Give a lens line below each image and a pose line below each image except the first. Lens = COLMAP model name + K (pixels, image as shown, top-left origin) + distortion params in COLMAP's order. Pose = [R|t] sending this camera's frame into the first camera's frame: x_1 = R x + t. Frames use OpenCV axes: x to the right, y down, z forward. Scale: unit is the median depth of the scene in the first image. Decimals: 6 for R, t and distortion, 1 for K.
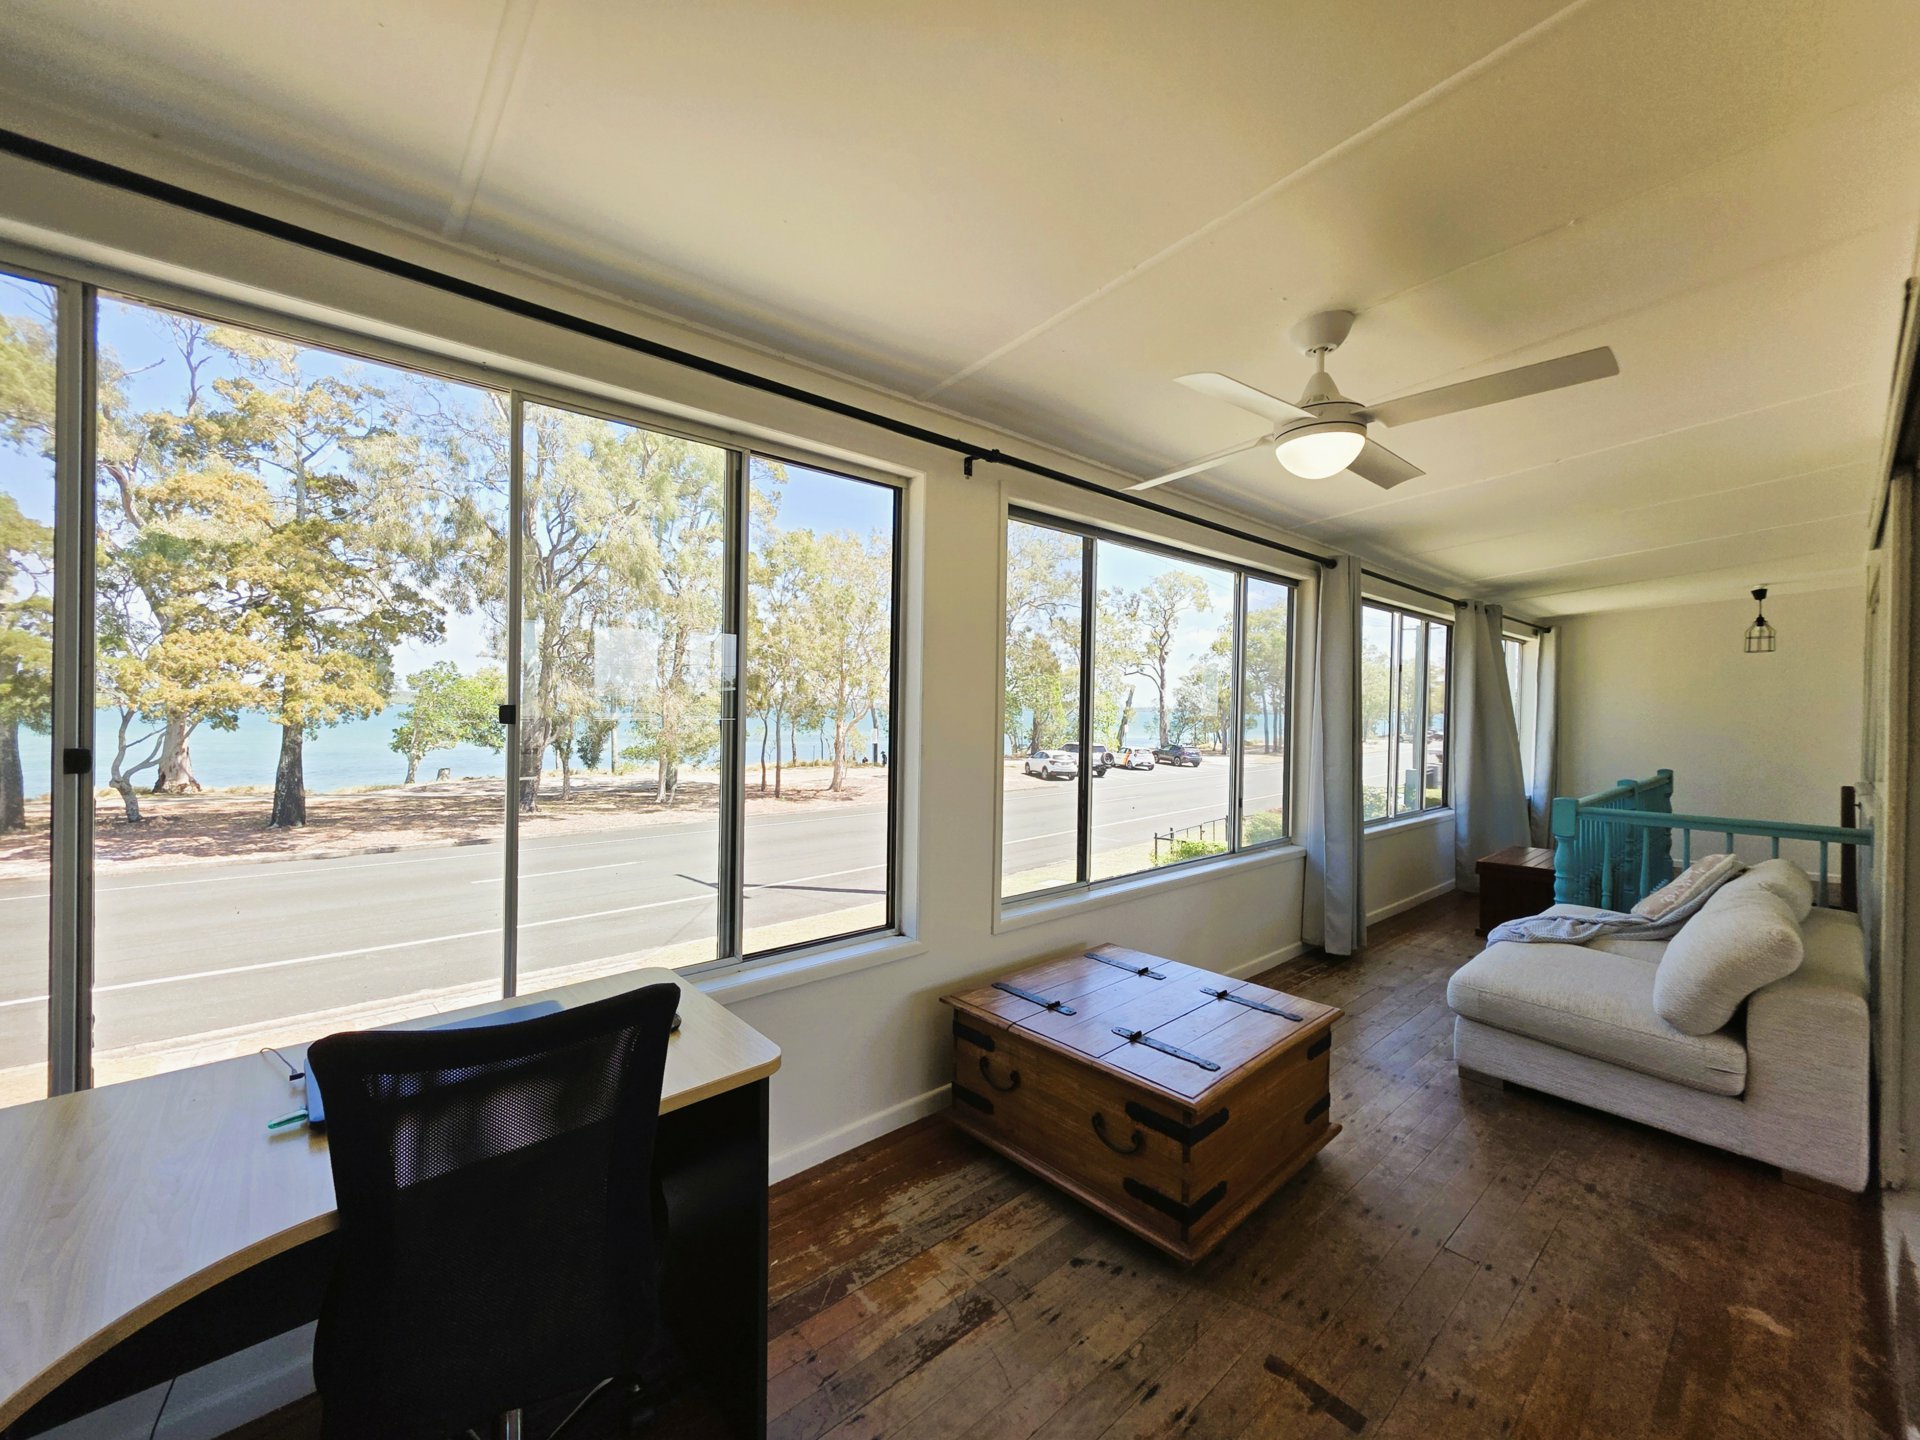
lens RADIAL K [[765.6, 0, 960.0], [0, 765.6, 720.0], [0, 0, 1]] dist [0.001622, 0.000054]
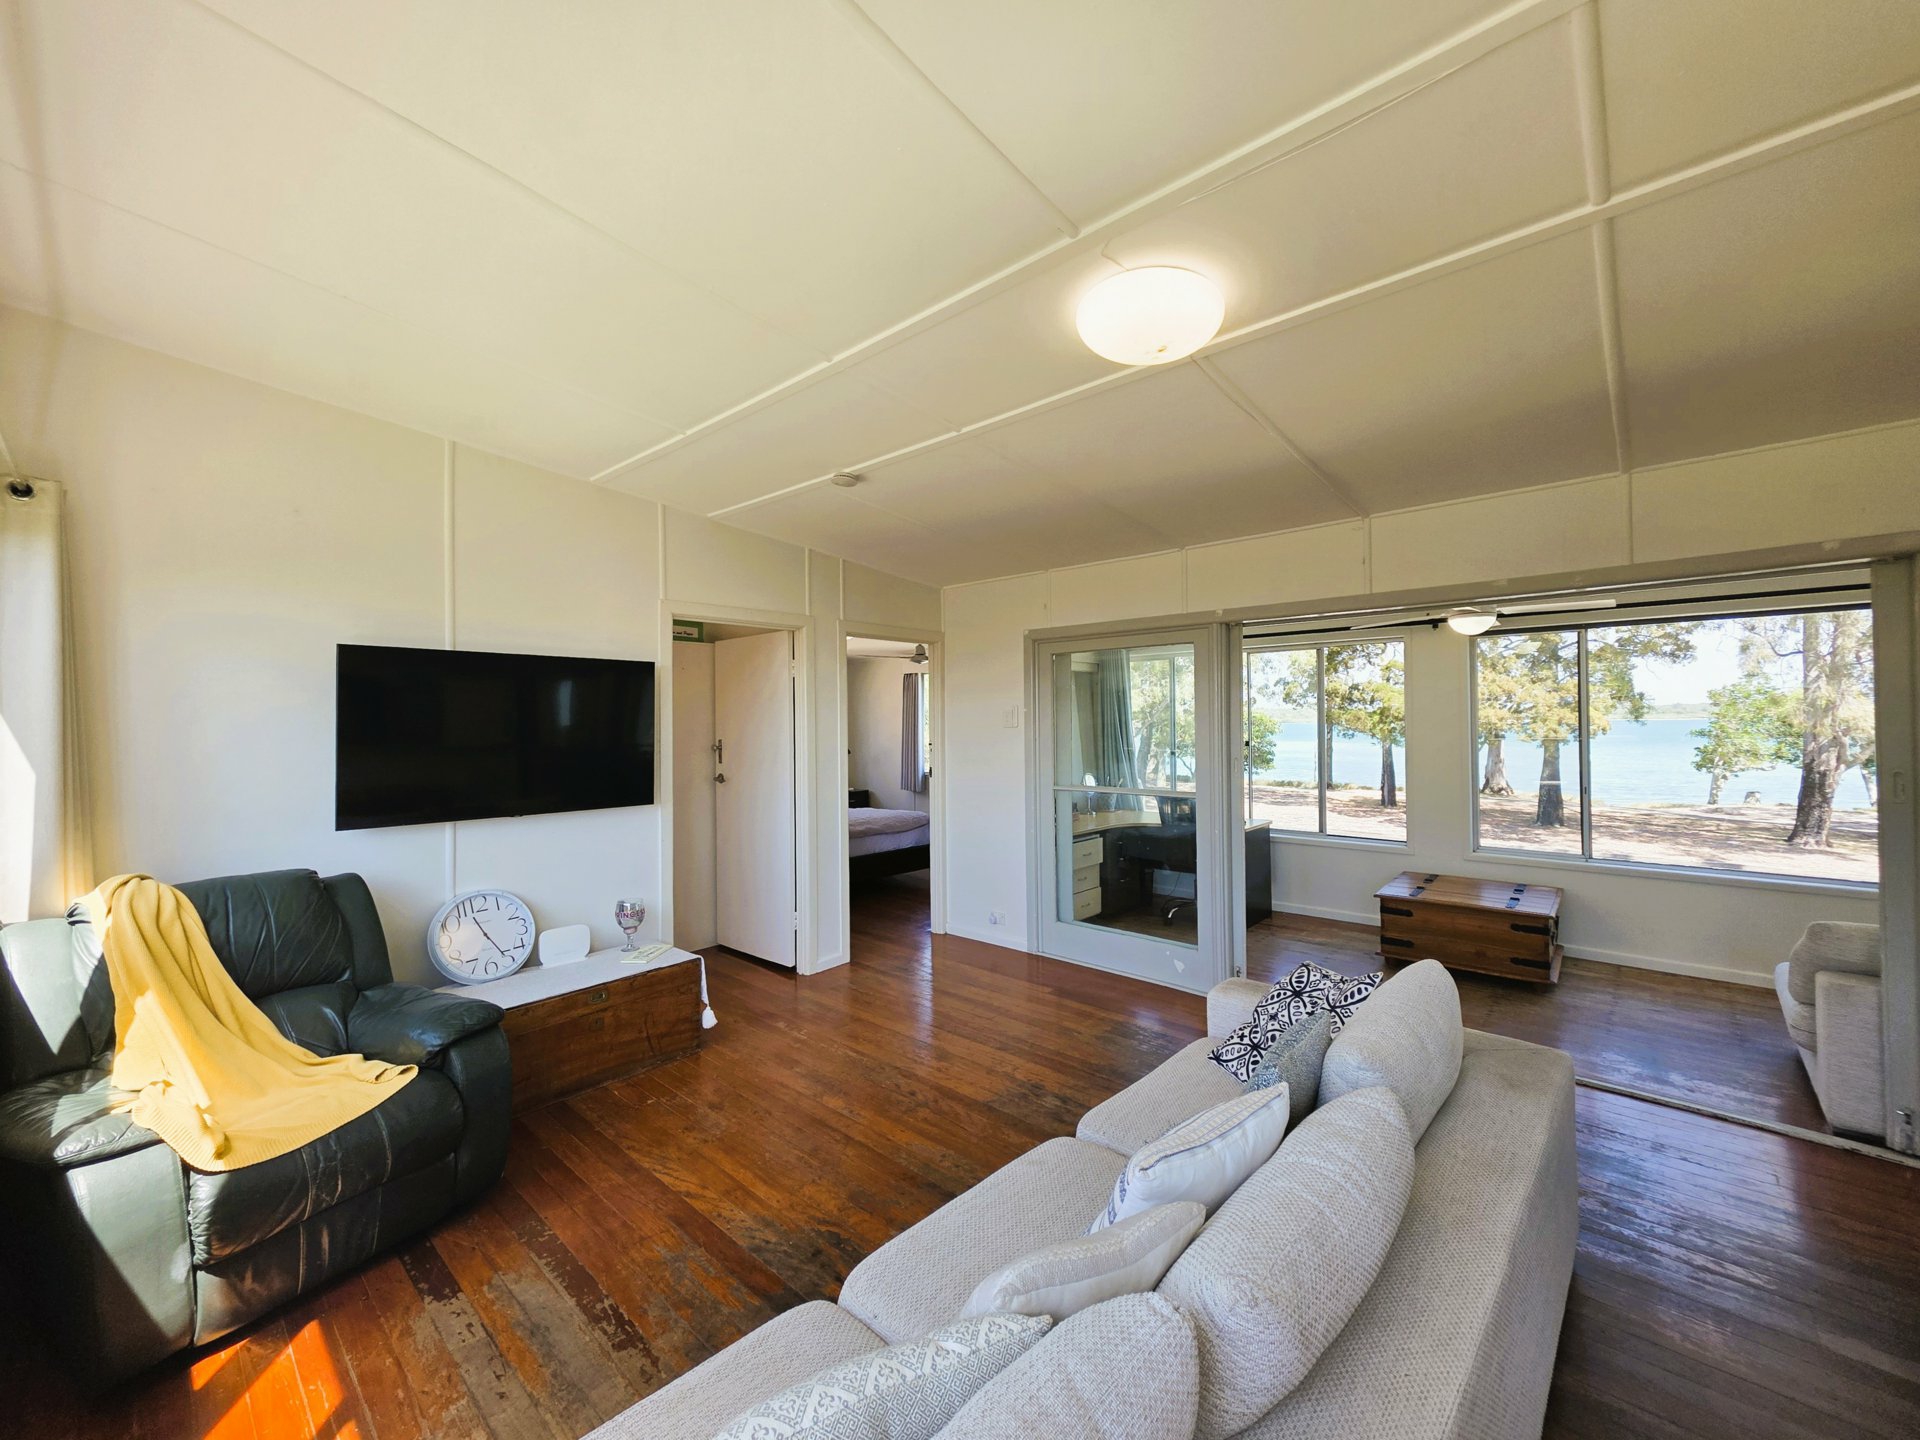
lens RADIAL K [[766.2, 0, 956.2], [0, 766.2, 713.5], [0, 0, 1]] dist [0.001581, -0.000061]
pose [[0.103735, -0.026229, -0.994259, 0.242275], [-0.002595, 0.999642, -0.026641, -0.004142], [0.994602, 0.005344, 0.103630, -0.061951]]
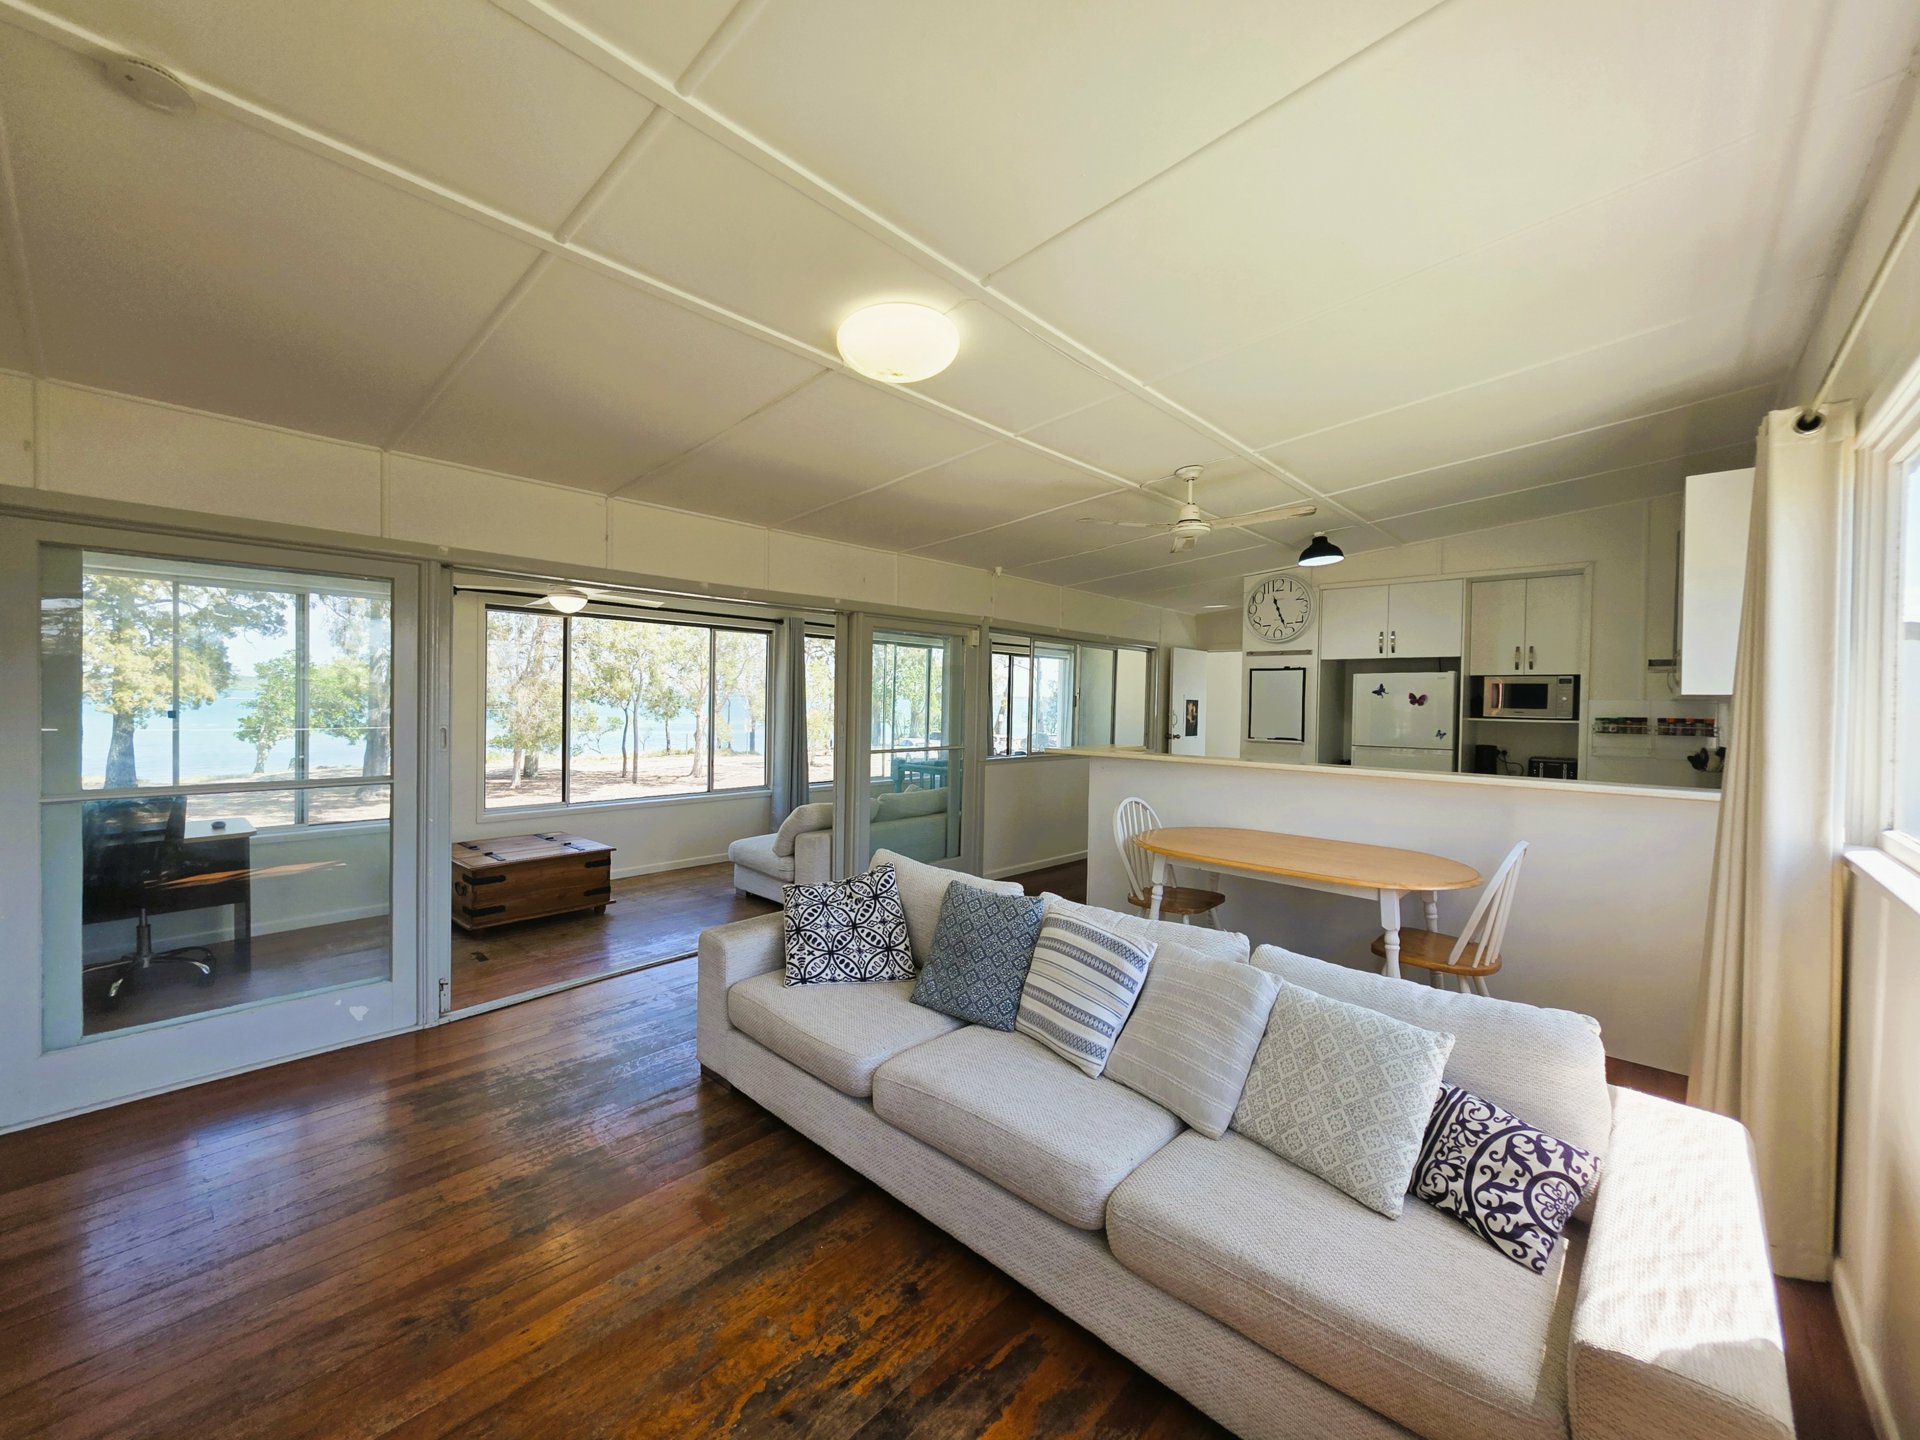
lens RADIAL K [[766.2, 0, 956.2], [0, 766.2, 713.5], [0, 0, 1]] dist [0.001581, -0.000061]
pose [[0.994659, 0.001558, 0.103205, 0.141687], [-0.002133, 0.999983, 0.005458, -0.002406], [-0.103194, -0.005649, 0.994645, -0.146490]]
